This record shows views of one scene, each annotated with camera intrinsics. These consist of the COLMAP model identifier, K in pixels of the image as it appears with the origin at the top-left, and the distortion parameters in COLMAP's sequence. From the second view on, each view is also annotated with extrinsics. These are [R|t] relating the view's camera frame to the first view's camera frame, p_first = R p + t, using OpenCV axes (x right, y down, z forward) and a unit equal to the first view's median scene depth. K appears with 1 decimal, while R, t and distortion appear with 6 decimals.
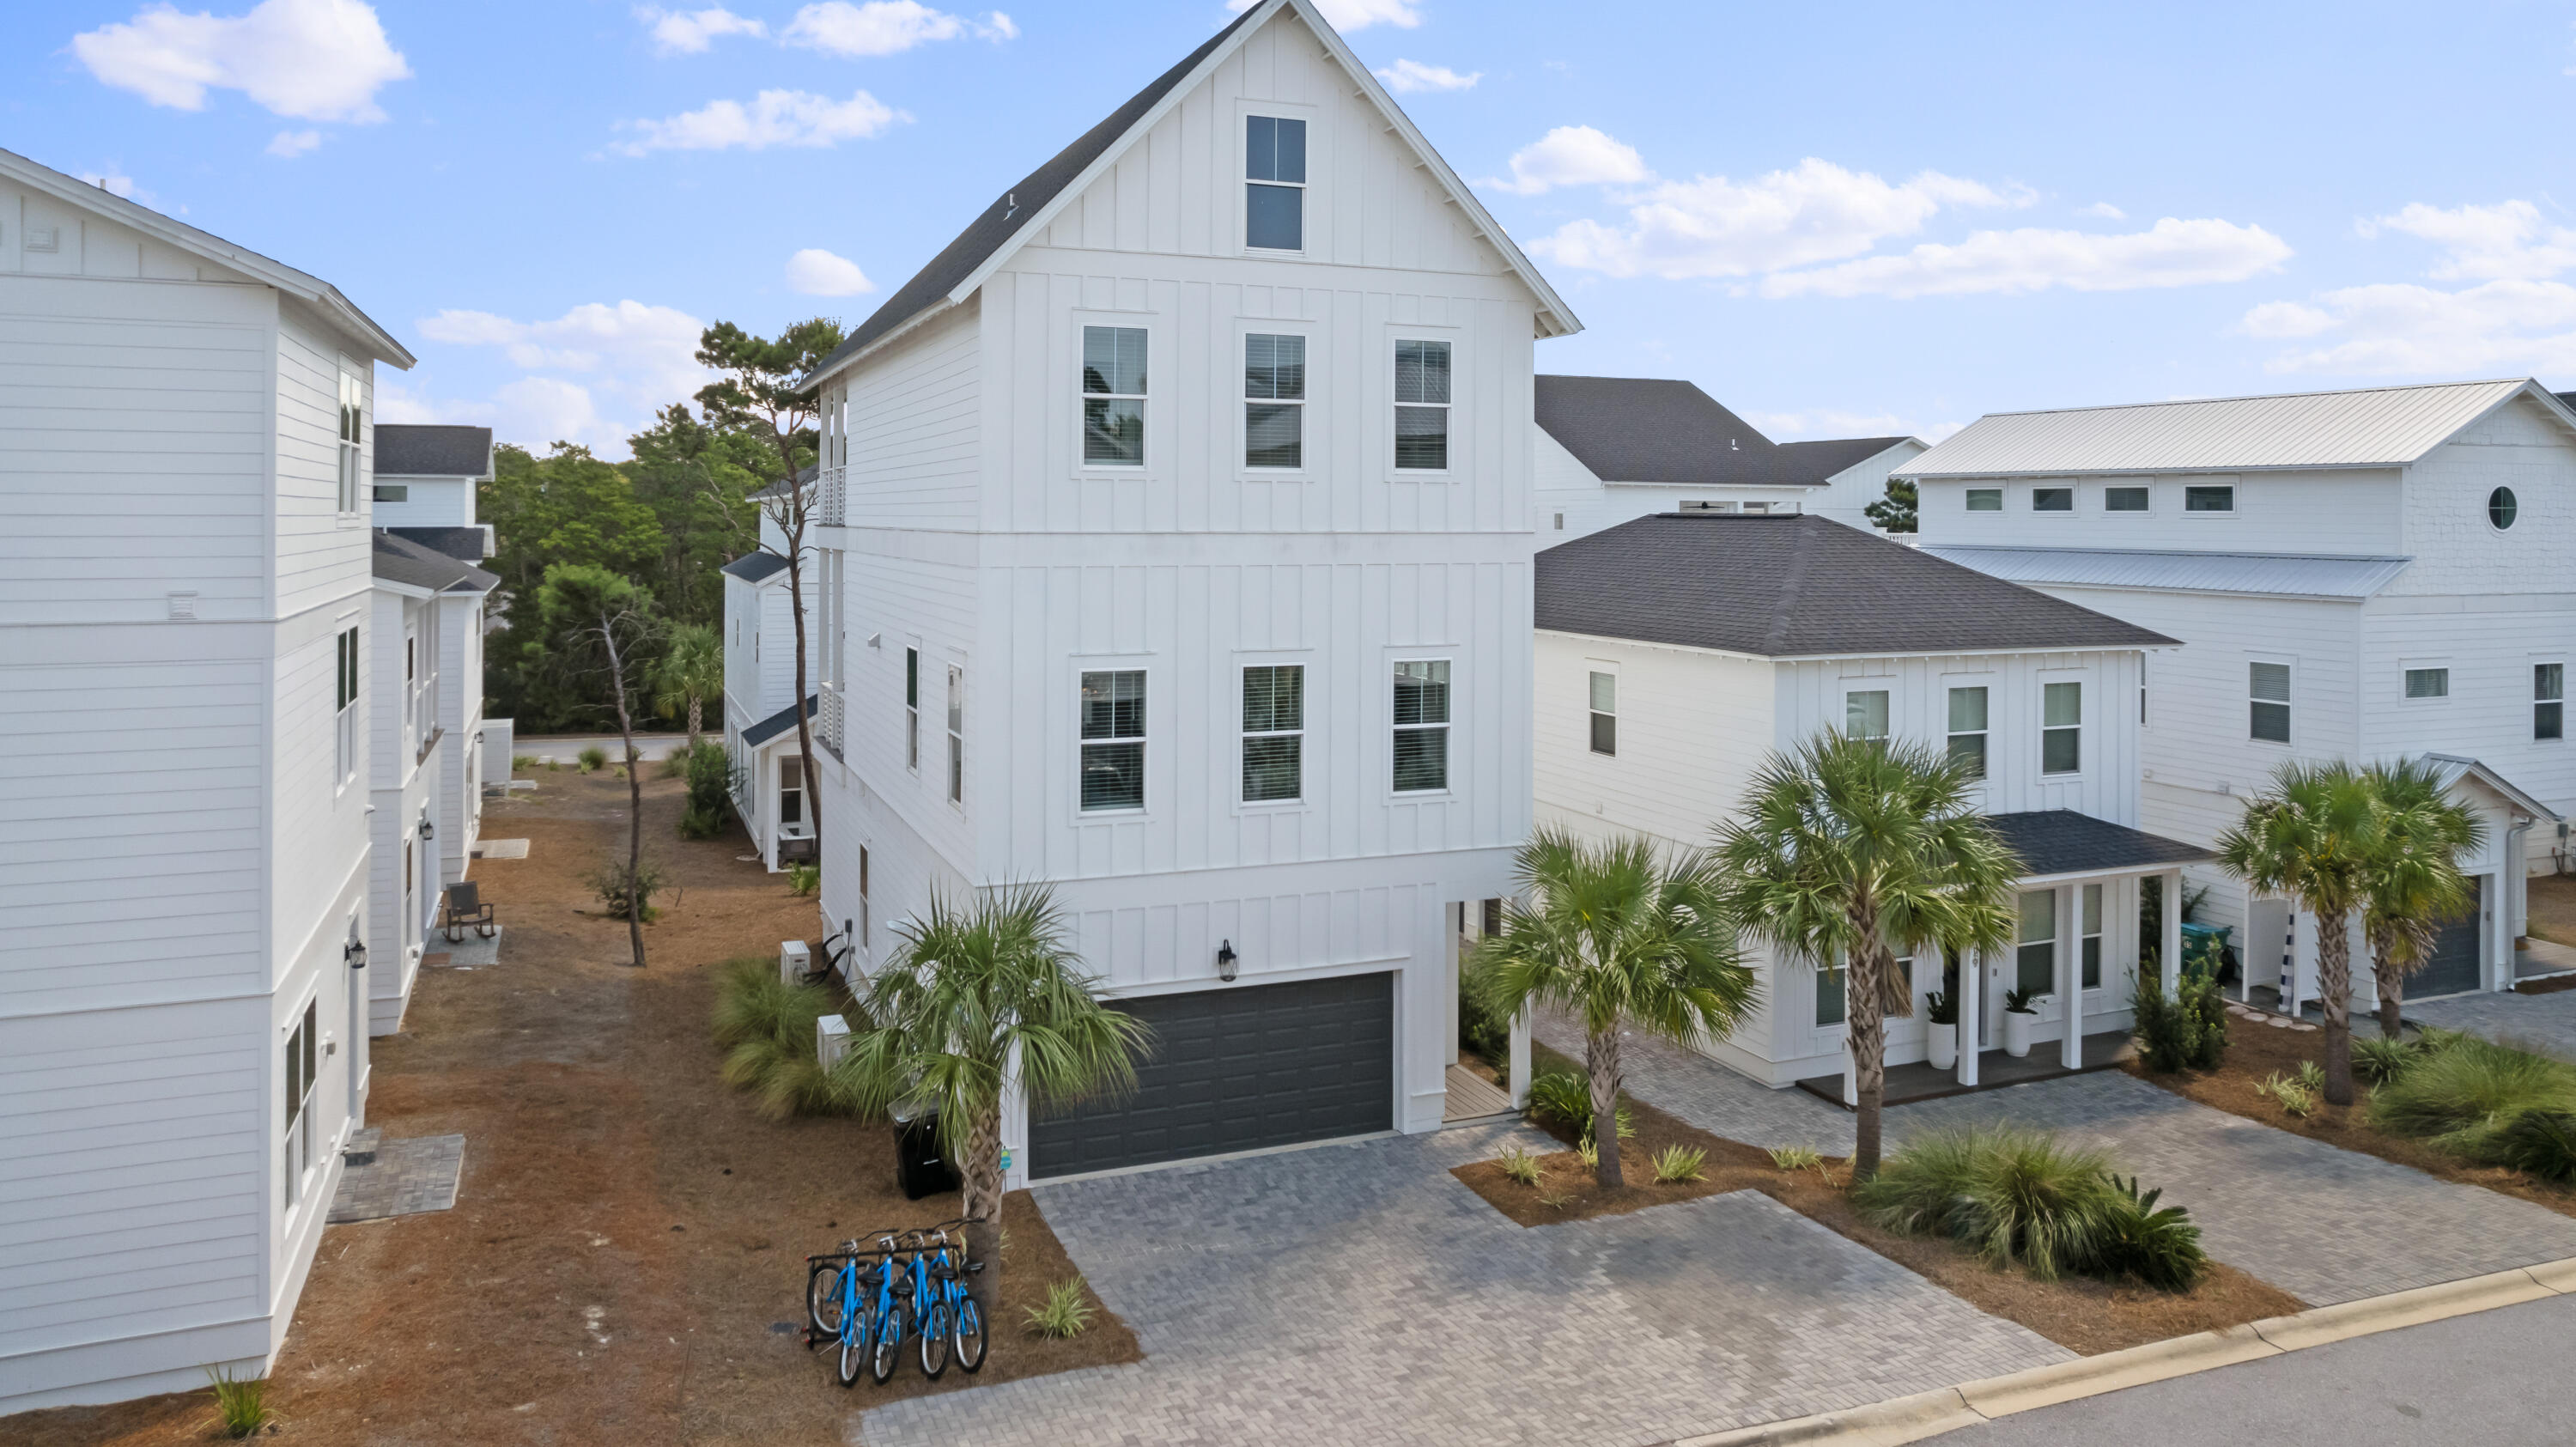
lens RADIAL K [[1705.9, 0, 1296.2], [0, 1705.9, 500.0], [0, 0, 1]] dist [-0.019292, 0.000271]
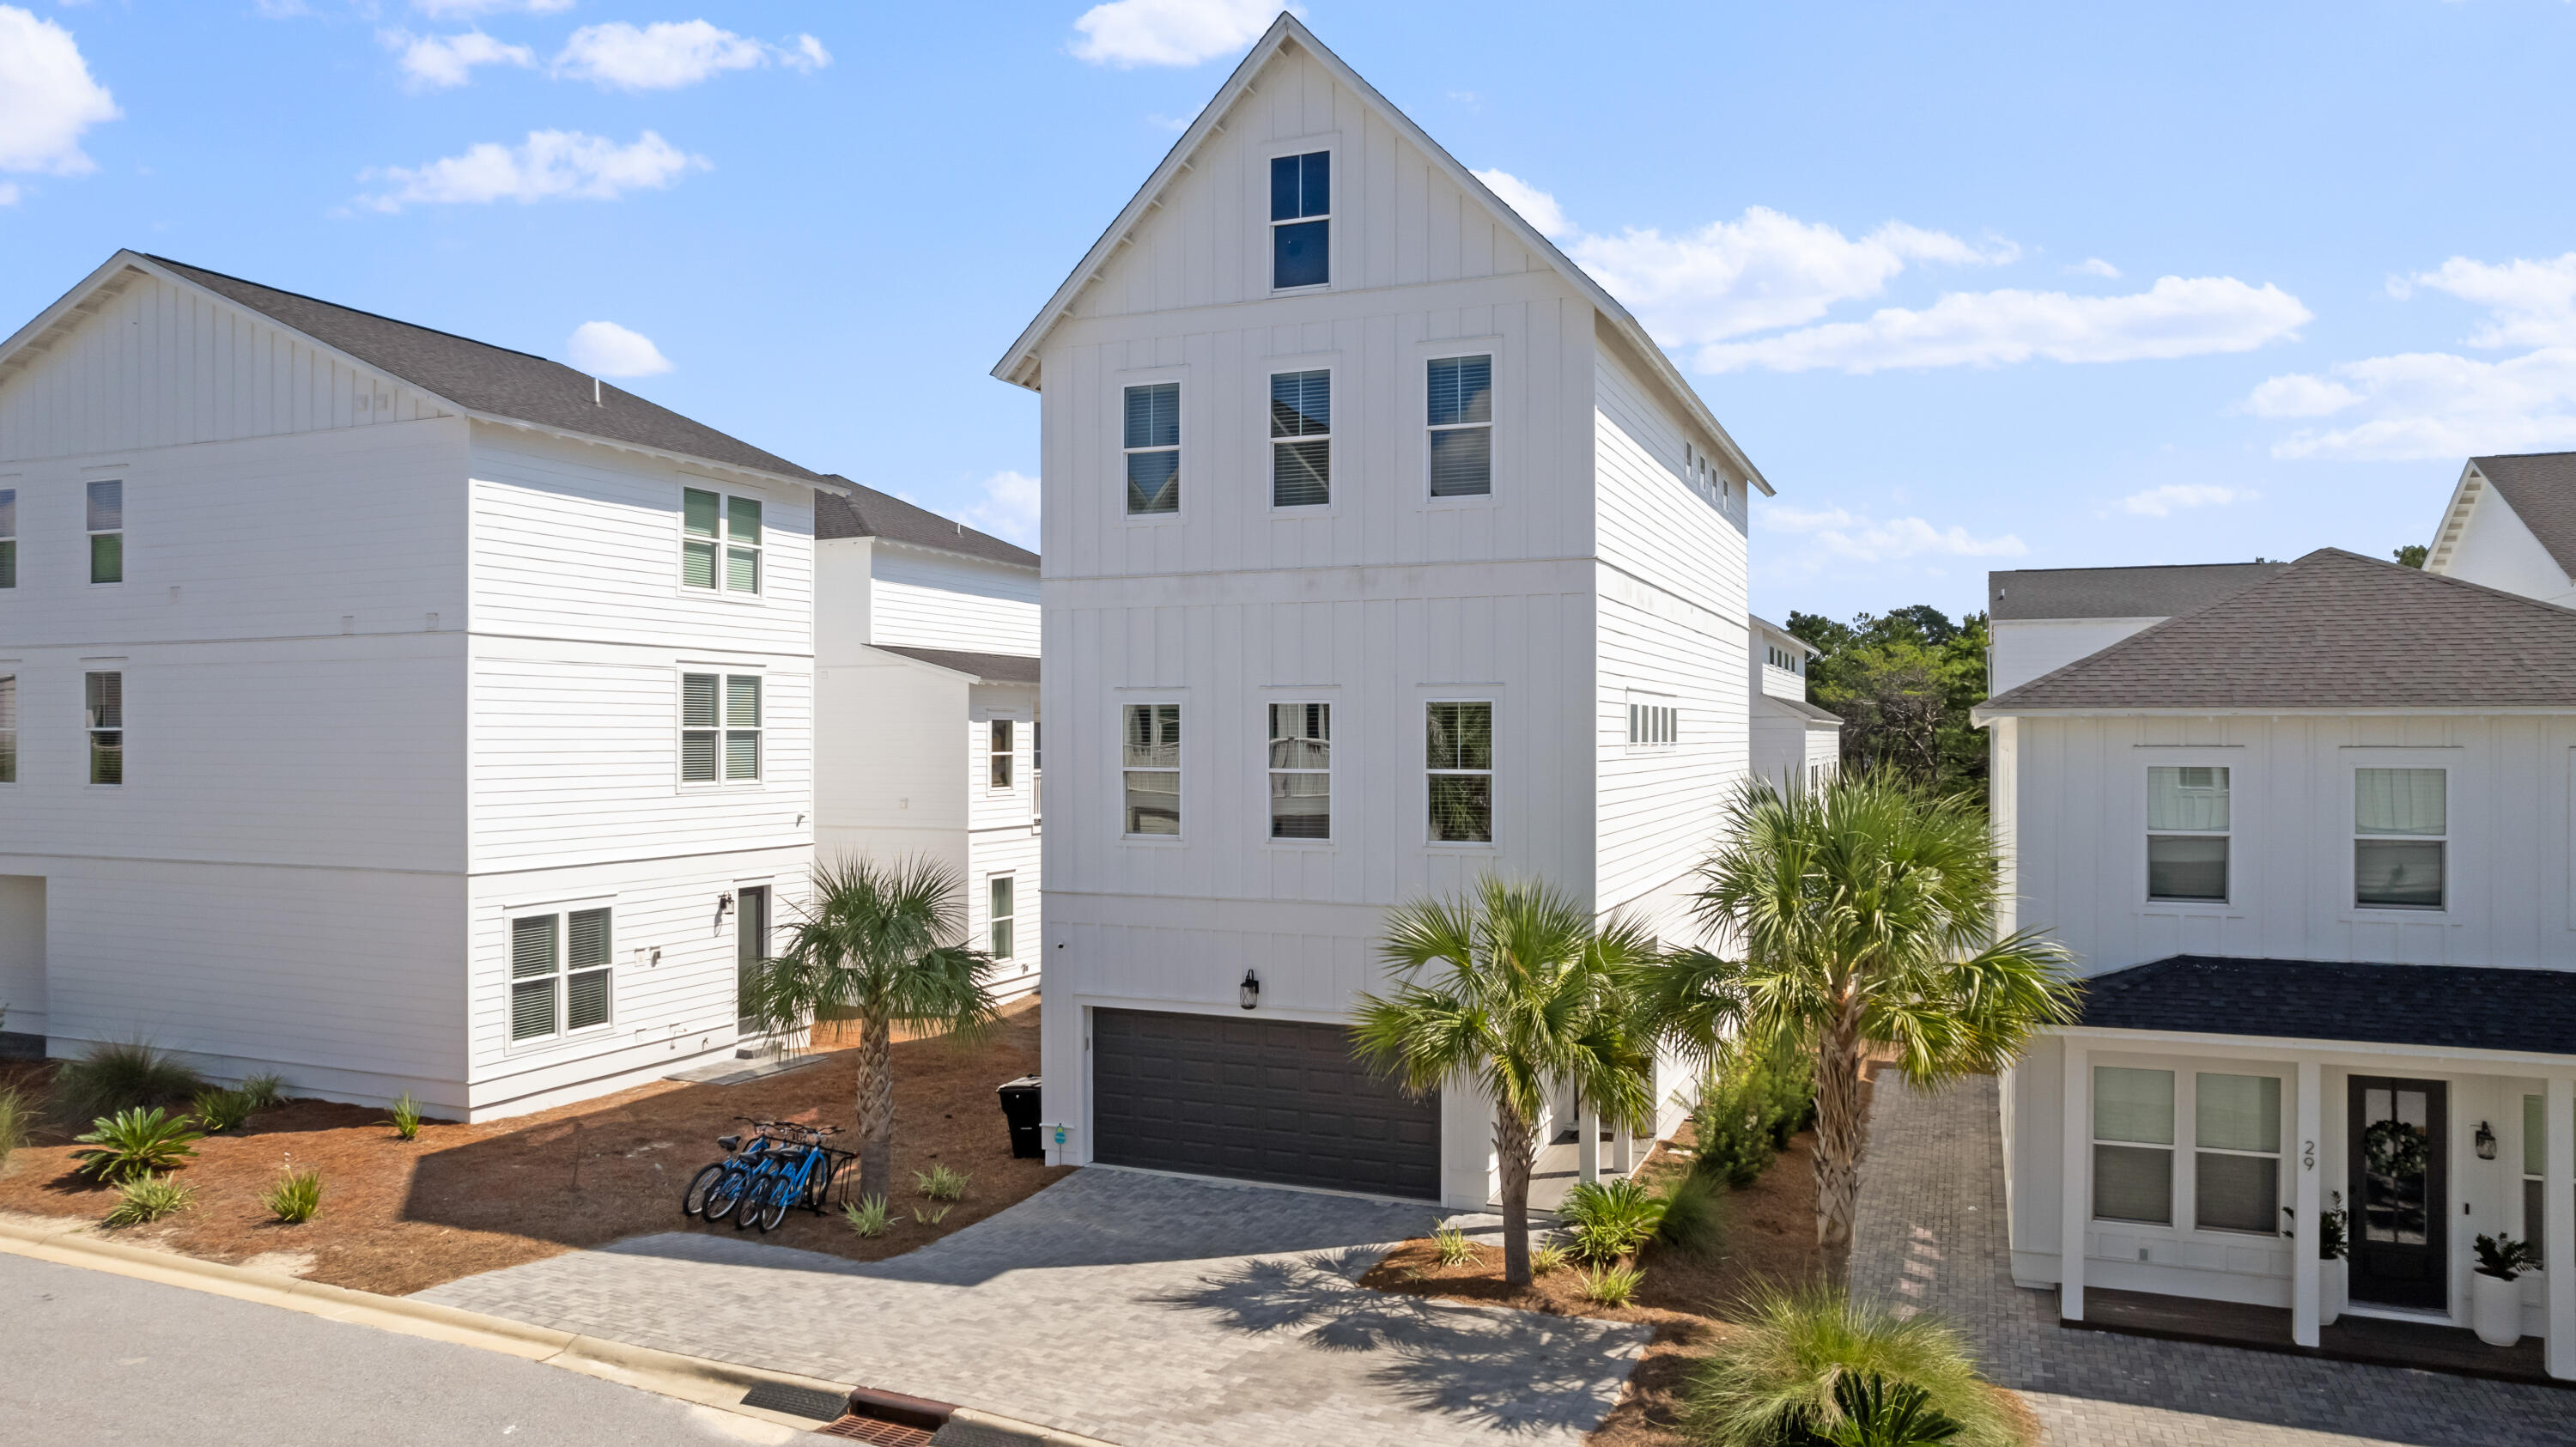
lens RADIAL K [[1667.9, 0, 1288.0], [0, 1667.9, 723.5], [0, 0, 1]] dist [-0.017728, 0.001160]
pose [[0.714875, -0.007202, -0.699215, 0.678233], [0.008507, 0.999963, -0.001602, 0.112815], [0.699200, -0.004803, 0.714910, 0.302759]]
